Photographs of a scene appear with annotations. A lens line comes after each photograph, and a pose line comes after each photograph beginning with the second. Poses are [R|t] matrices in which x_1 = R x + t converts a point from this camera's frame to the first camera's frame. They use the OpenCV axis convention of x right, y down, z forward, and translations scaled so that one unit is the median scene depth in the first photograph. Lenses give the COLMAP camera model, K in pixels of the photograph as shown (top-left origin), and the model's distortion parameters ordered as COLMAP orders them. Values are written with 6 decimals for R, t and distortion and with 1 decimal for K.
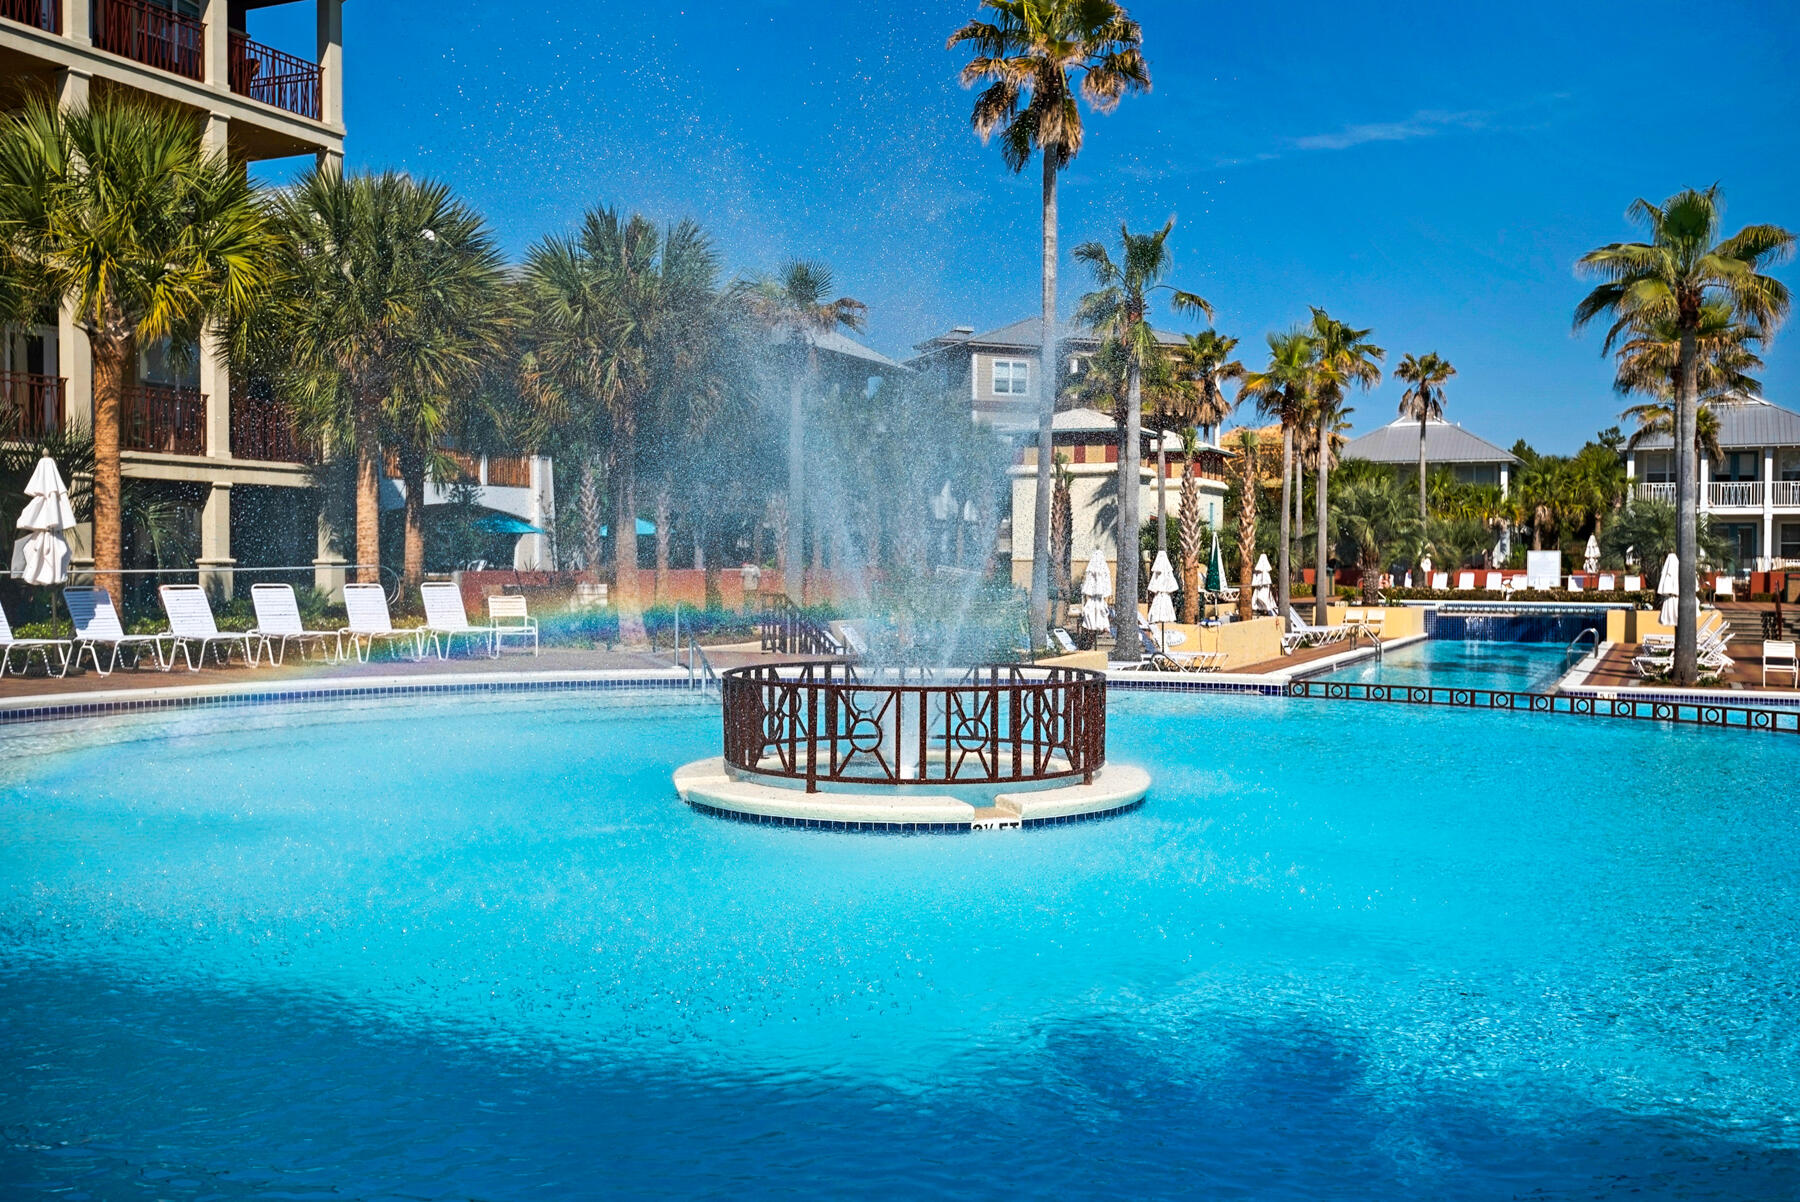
lens RADIAL K [[1688.2, 0, 901.0], [0, 1688.2, 598.1], [0, 0, 1]] dist [-0.011199, 0.000000]
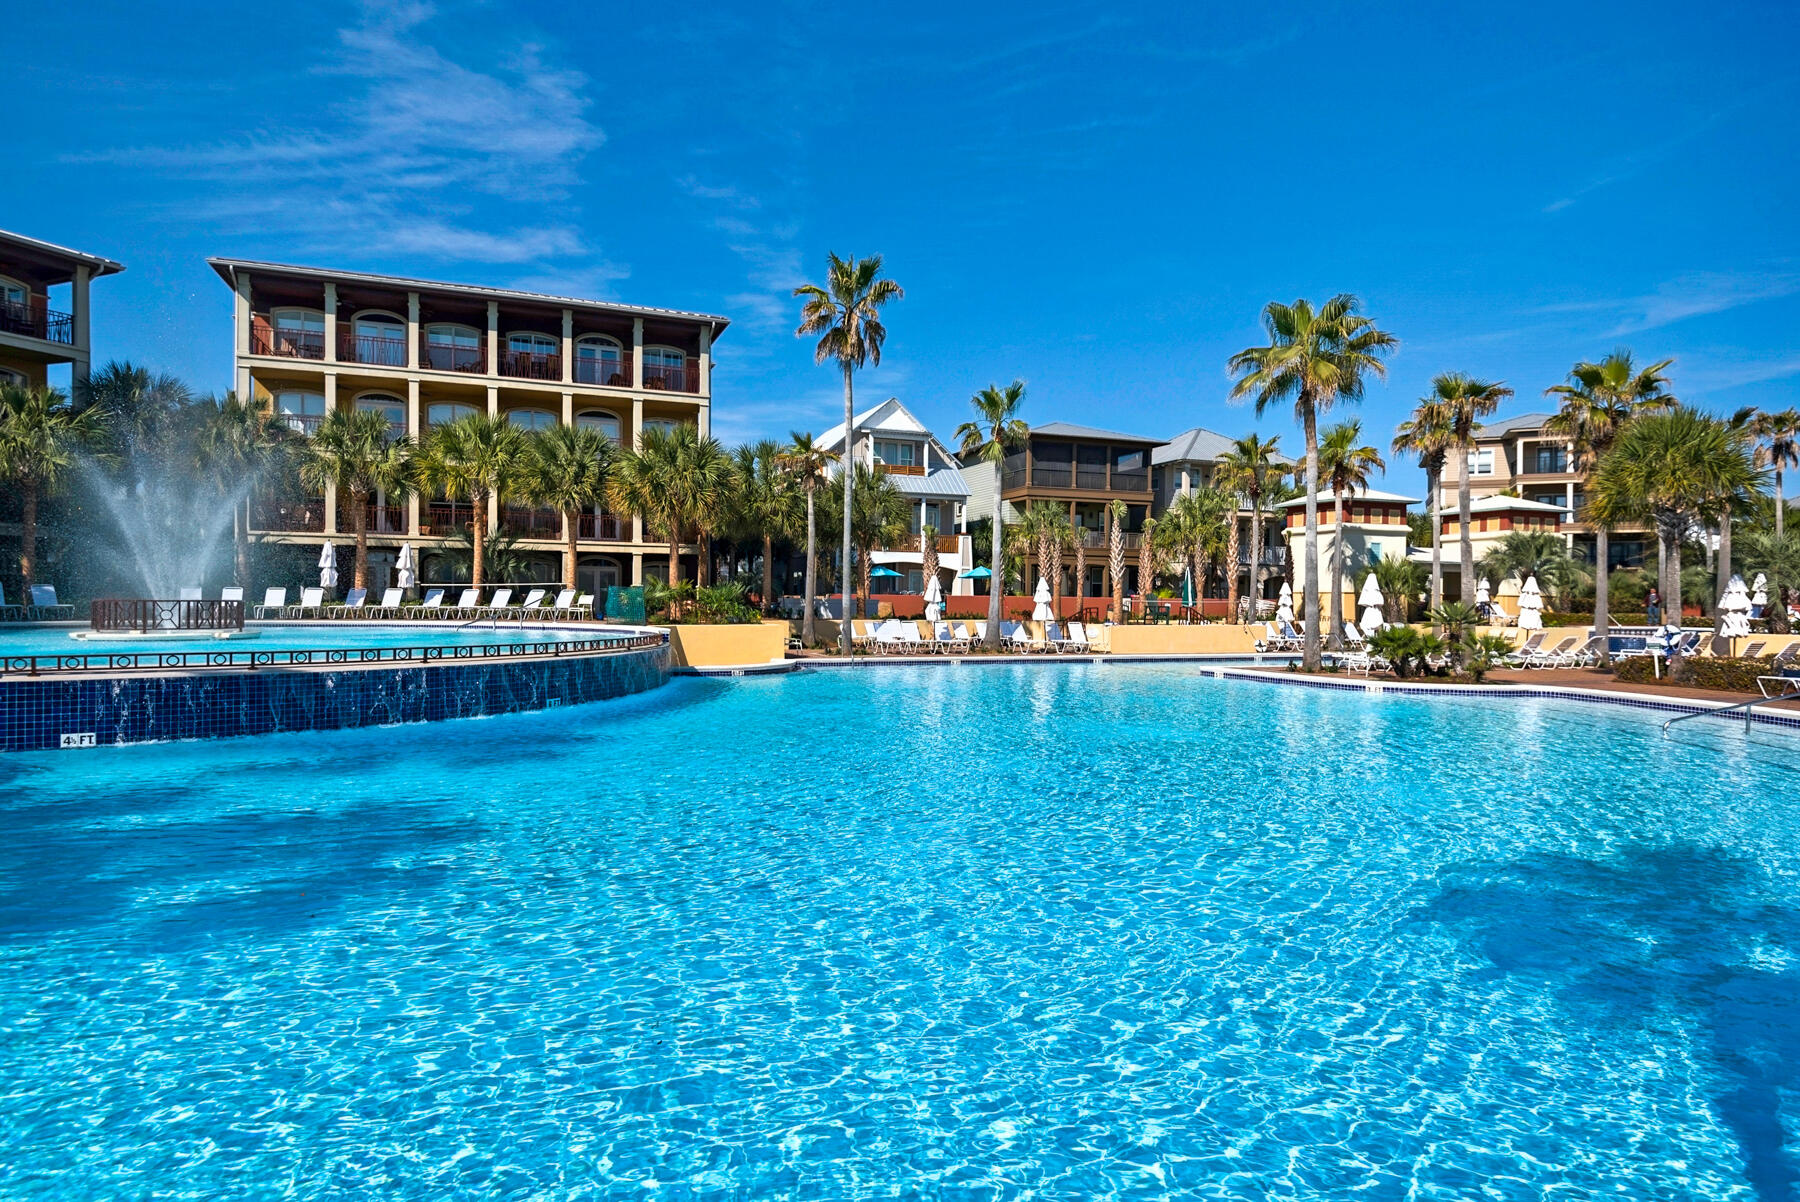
lens RADIAL K [[1020.4, 0, 900.4], [0, 1020.4, 602.8], [0, 0, 1]] dist [0.000111, 0.000053]
pose [[0.723197, 0.000501, -0.690642, 0.863819], [-0.019825, 0.999603, -0.020034, 0.024340], [0.690357, 0.028180, 0.722919, 0.213104]]
